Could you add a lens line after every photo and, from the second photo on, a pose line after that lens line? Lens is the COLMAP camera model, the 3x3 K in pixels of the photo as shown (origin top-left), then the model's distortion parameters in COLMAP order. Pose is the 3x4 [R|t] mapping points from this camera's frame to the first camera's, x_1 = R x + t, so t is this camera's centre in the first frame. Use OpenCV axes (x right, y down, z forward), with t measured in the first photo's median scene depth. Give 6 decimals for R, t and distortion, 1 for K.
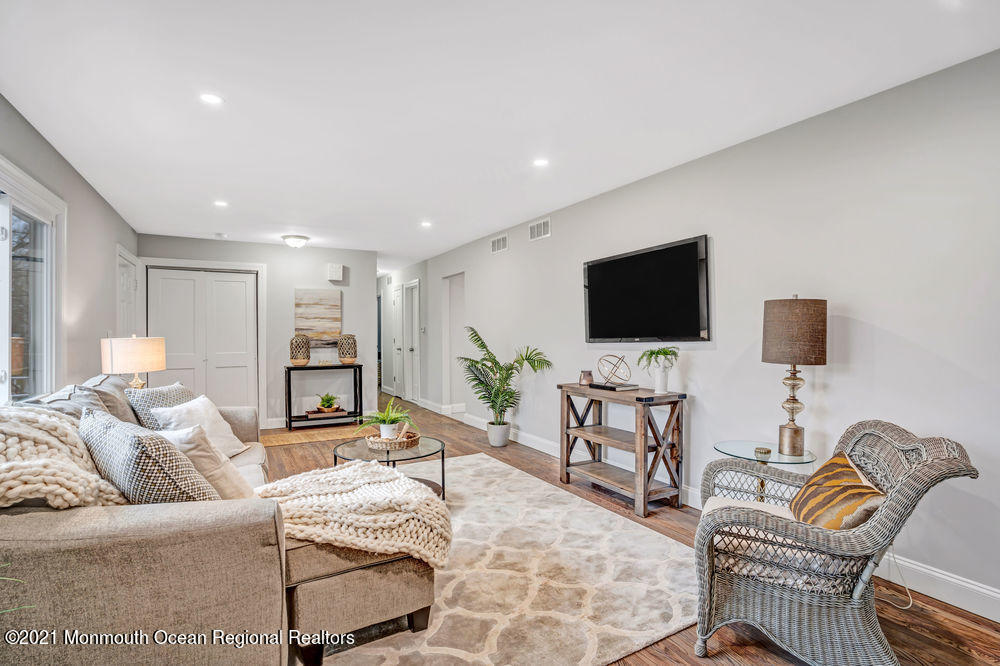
lens RADIAL K [[470.3, 0, 494.4], [0, 470.3, 336.2], [0, 0, 1]] dist [-0.043239, 0.009233]
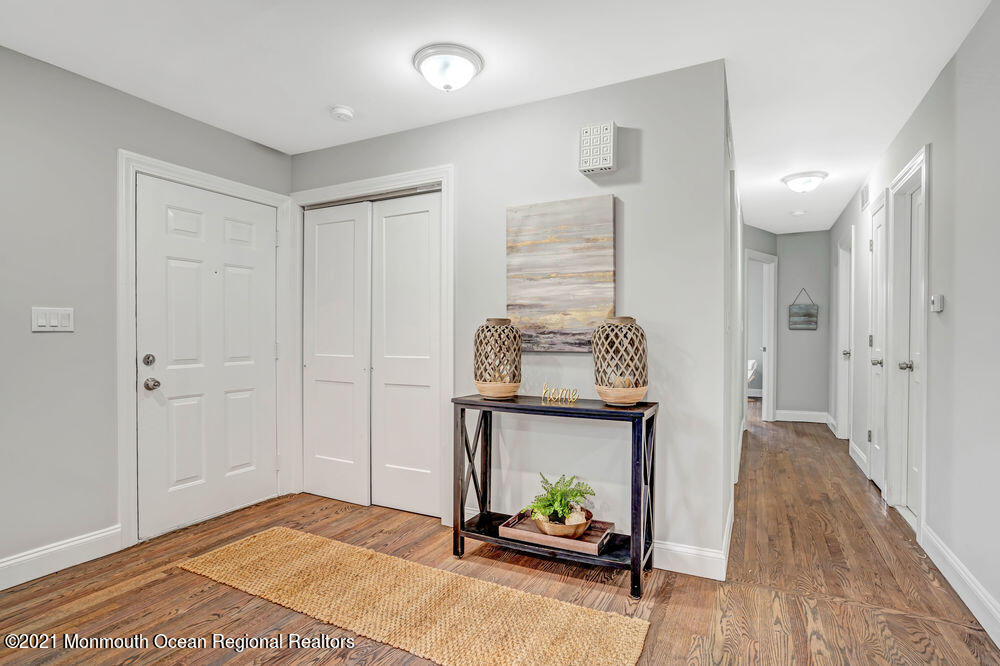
lens RADIAL K [[513.9, 0, 501.5], [0, 513.9, 333.0], [0, 0, 1]] dist [-0.005341, -0.000299]
pose [[0.575190, 0.001818, -0.818018, -0.053953], [-0.004575, 0.999989, -0.000994, 0.008951], [0.818007, 0.004314, 0.575192, 0.713710]]
